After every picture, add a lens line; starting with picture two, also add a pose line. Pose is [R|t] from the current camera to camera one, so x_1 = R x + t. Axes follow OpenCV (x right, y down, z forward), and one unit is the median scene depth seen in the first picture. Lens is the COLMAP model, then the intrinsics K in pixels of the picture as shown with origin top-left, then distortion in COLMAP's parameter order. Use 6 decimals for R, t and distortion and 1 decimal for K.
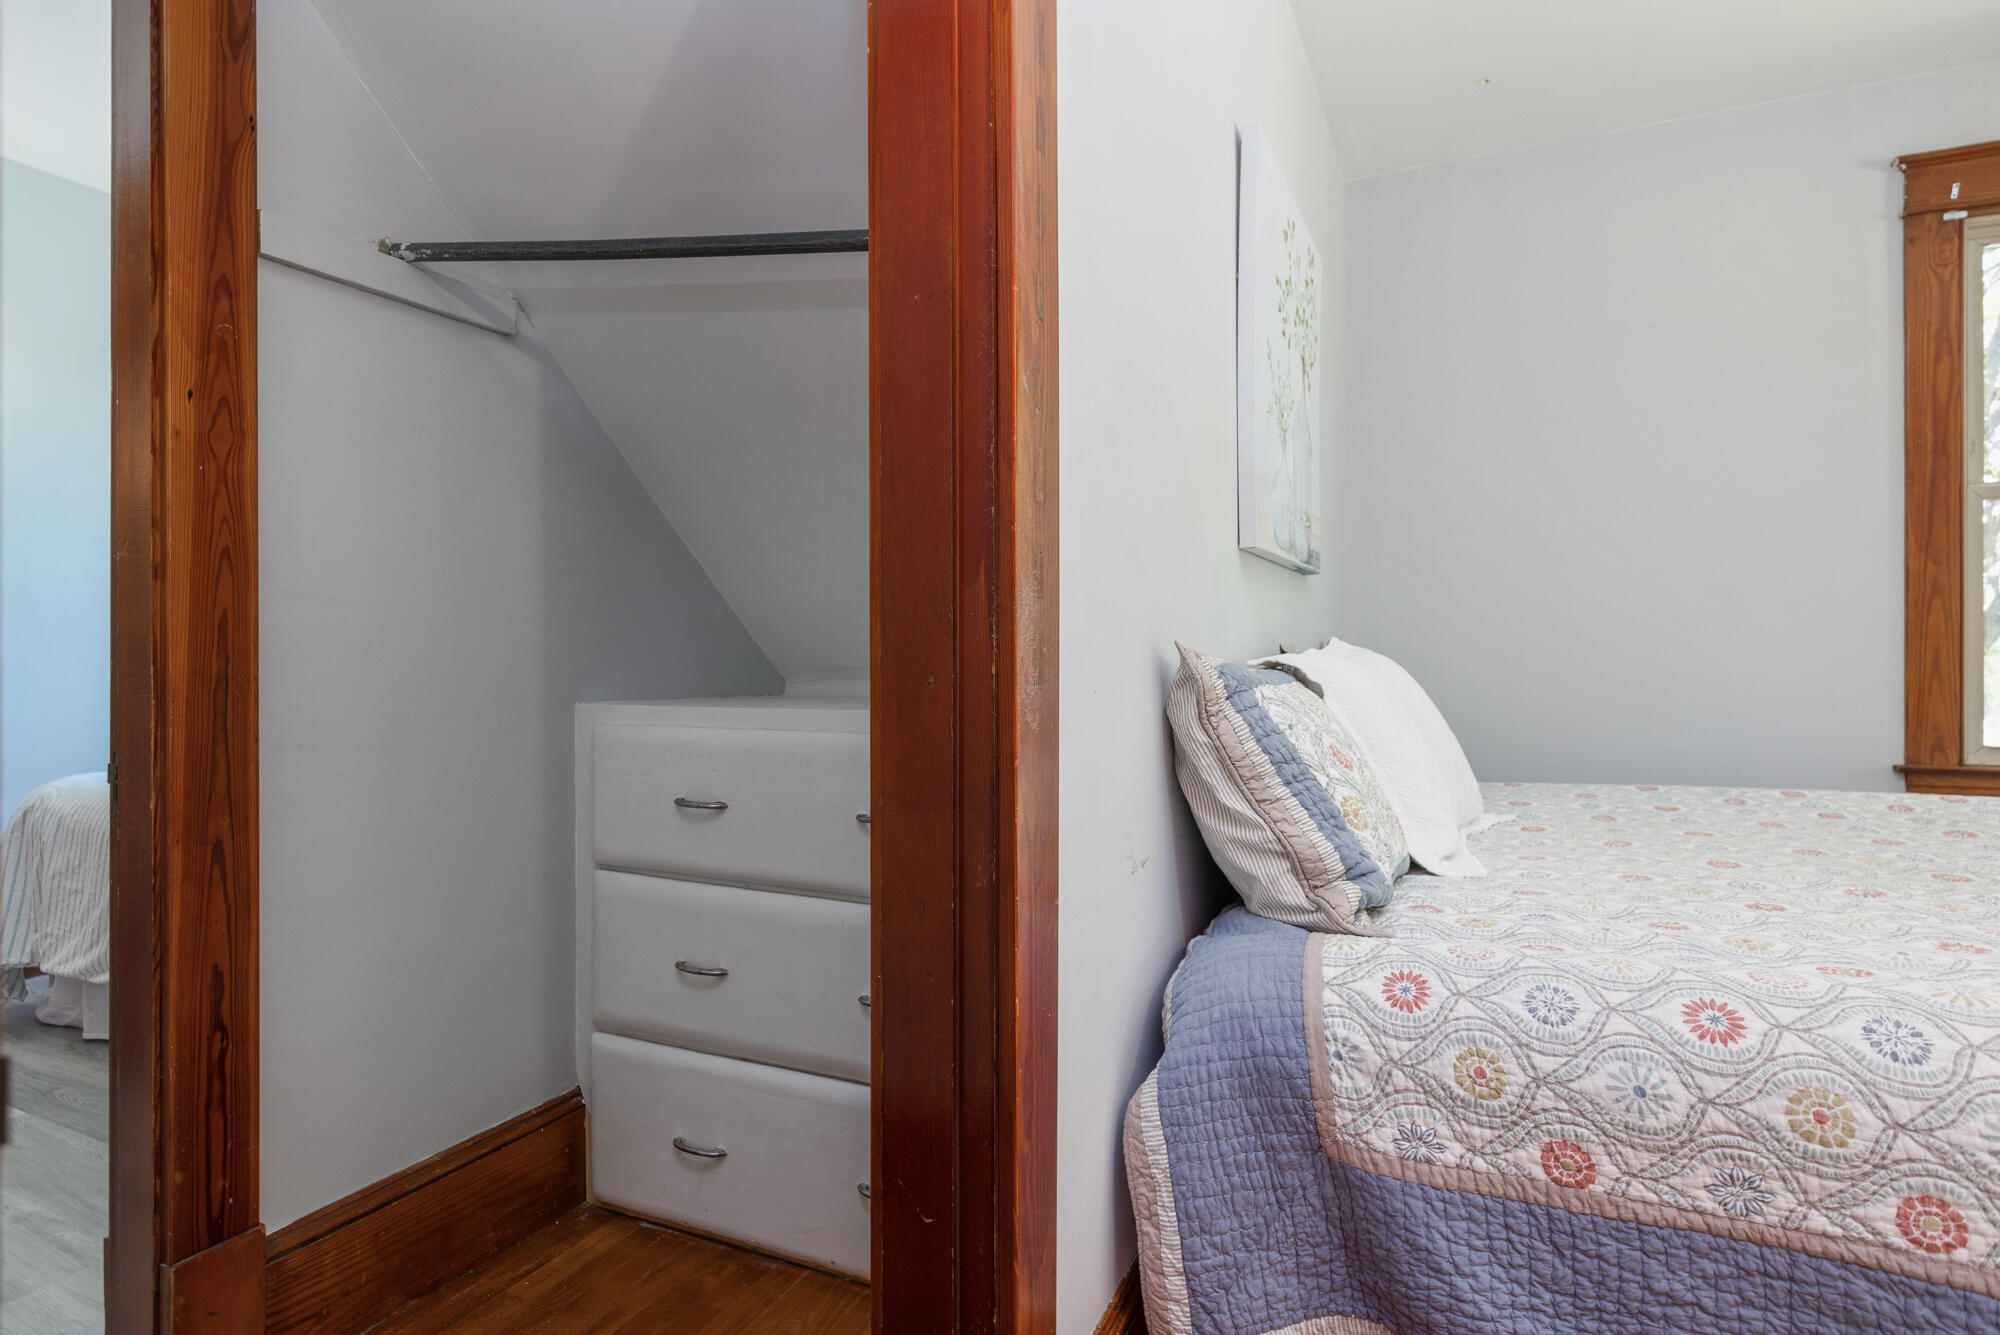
lens RADIAL K [[1049.0, 0, 1005.3], [0, 1049.0, 665.7], [0, 0, 1]] dist [-0.002109, -0.000932]
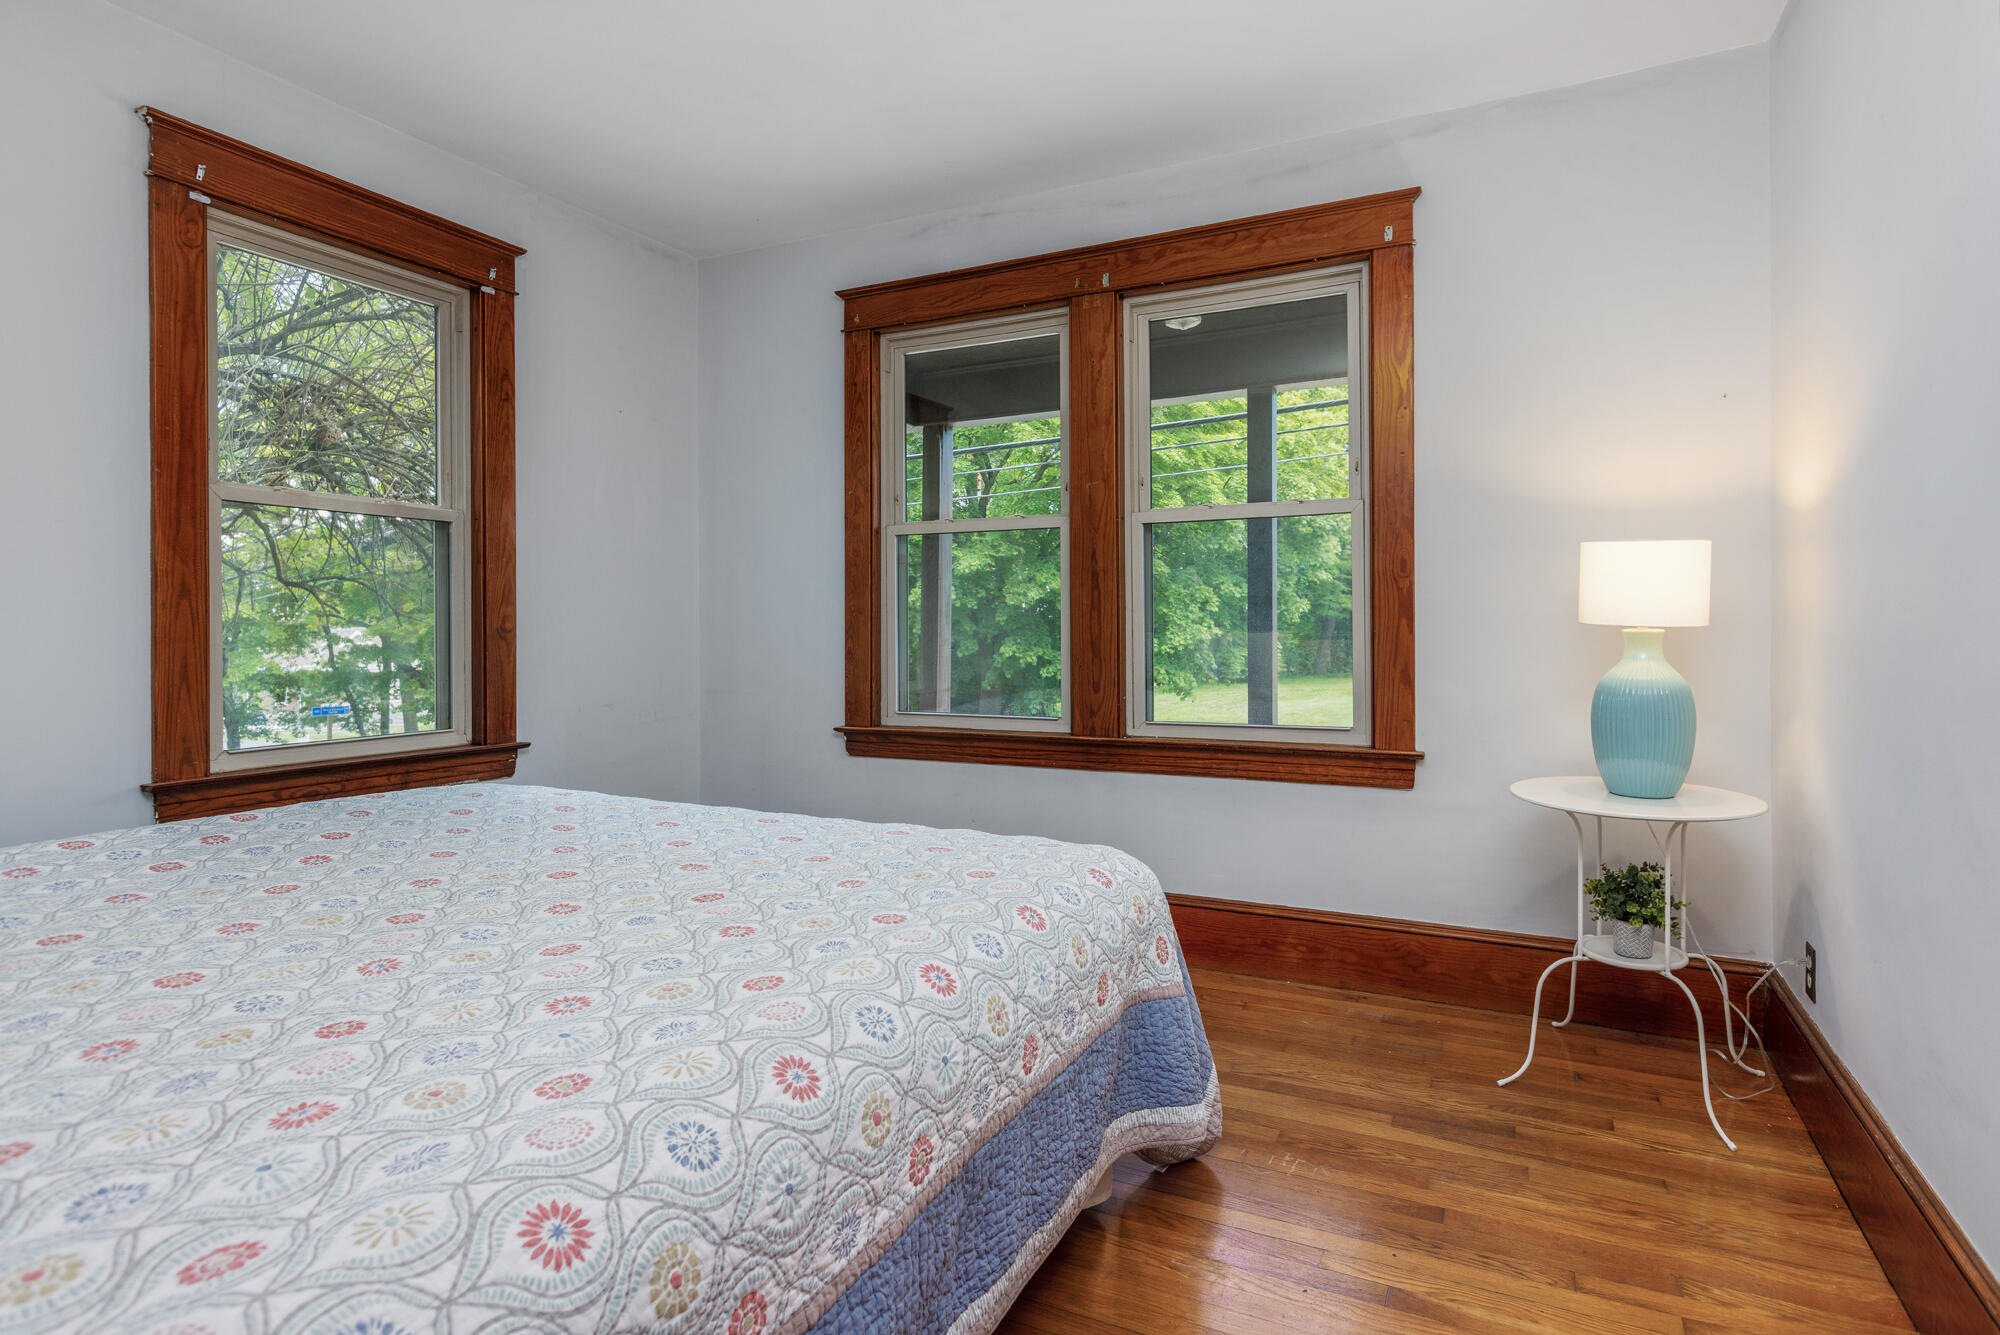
lens RADIAL K [[1049.0, 0, 1004.2], [0, 1049.0, 635.3], [0, 0, 1]] dist [-0.002109, -0.000932]
pose [[0.030544, -0.004198, 0.999525, -0.056019], [0.006293, 0.999972, 0.004008, -0.086322], [-0.999514, 0.006167, 0.030570, 0.642436]]
